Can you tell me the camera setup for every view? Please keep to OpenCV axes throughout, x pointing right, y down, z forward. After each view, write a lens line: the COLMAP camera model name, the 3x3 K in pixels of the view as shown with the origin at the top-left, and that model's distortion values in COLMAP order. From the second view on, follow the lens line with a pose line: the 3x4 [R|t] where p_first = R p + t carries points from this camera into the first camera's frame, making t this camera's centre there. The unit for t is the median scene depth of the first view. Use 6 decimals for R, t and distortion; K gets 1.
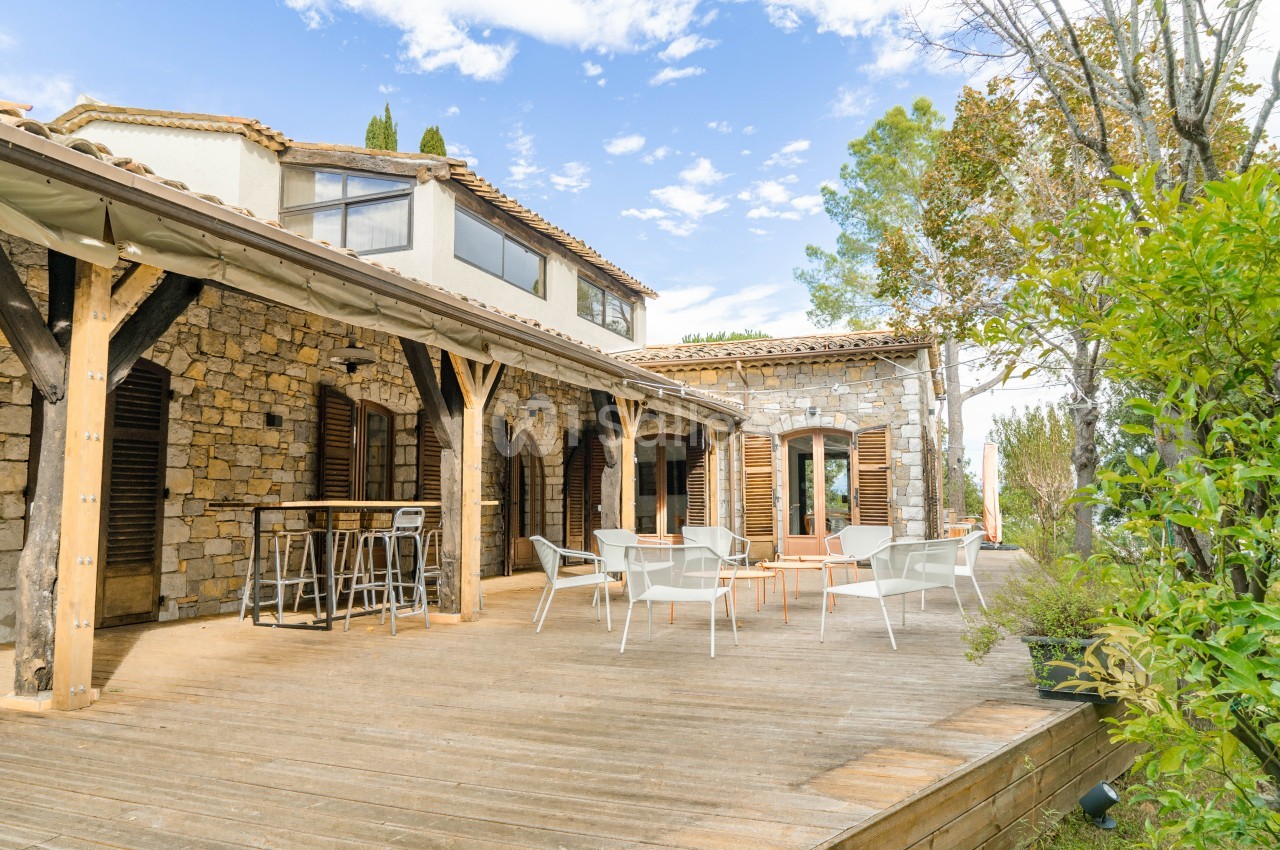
lens RADIAL K [[900.6, 0, 627.5], [0, 900.6, 417.0], [0, 0, 1]] dist [-0.024834, 0.001859]
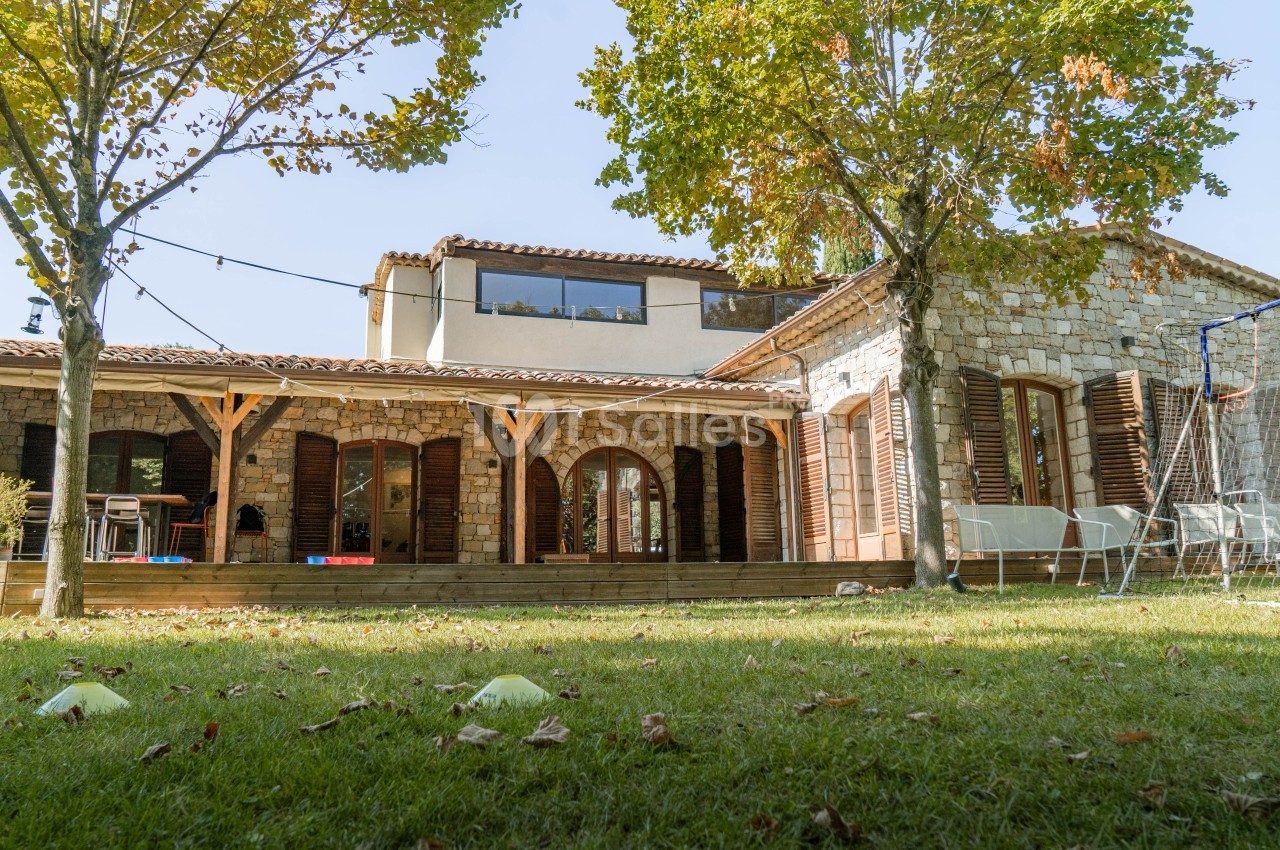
lens RADIAL K [[900.6, 0, 637.5], [0, 900.6, 436.6], [0, 0, 1]] dist [-0.024834, 0.001859]
pose [[0.620553, -0.146549, -0.770349, 0.867076], [0.094220, 0.989199, -0.112284, 0.145878], [0.778484, -0.002905, 0.627658, 0.432465]]
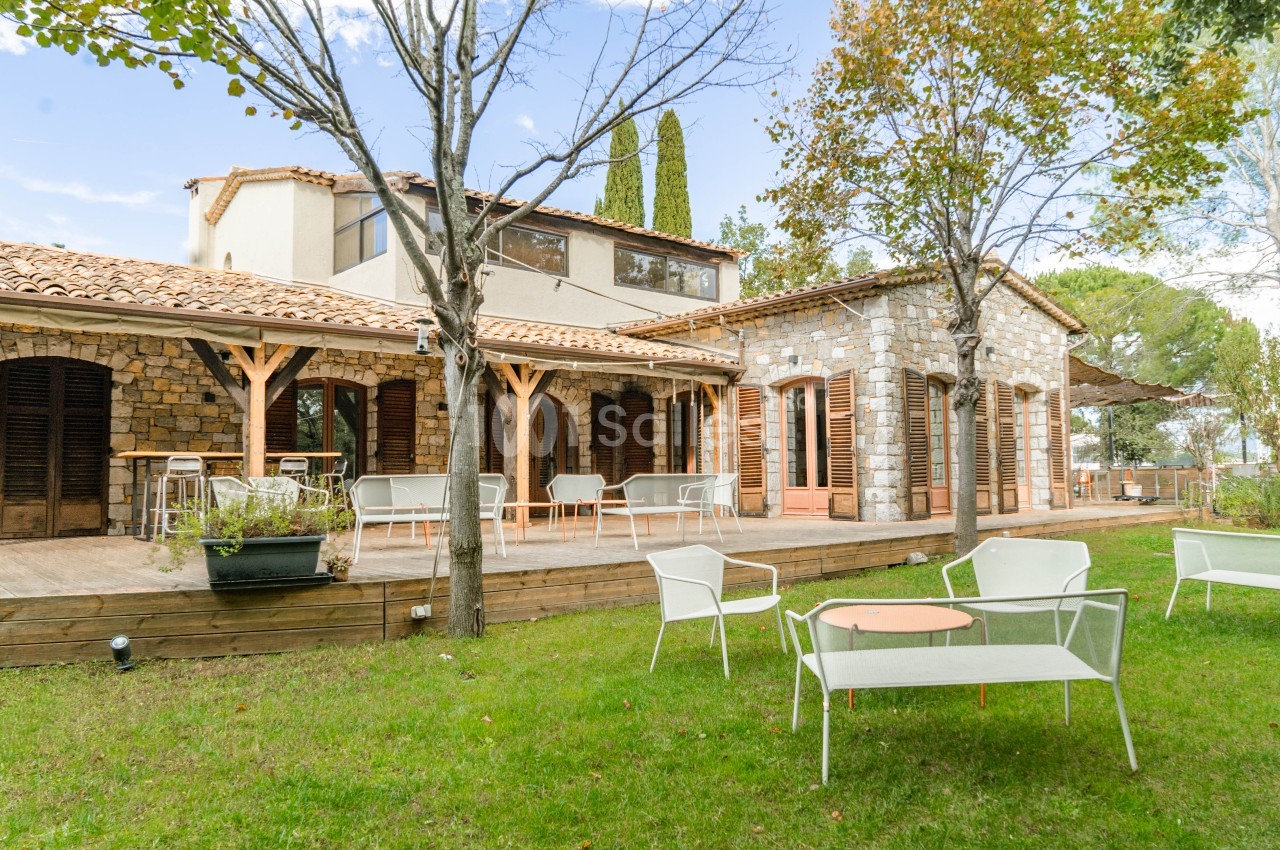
lens RADIAL K [[900.6, 0, 634.2], [0, 900.6, 425.8], [0, 0, 1]] dist [-0.024834, 0.001859]
pose [[0.877324, -0.032623, -0.478789, 0.639590], [0.054949, 0.997954, 0.032691, 0.028970], [0.476743, -0.054990, 0.877321, 0.074634]]
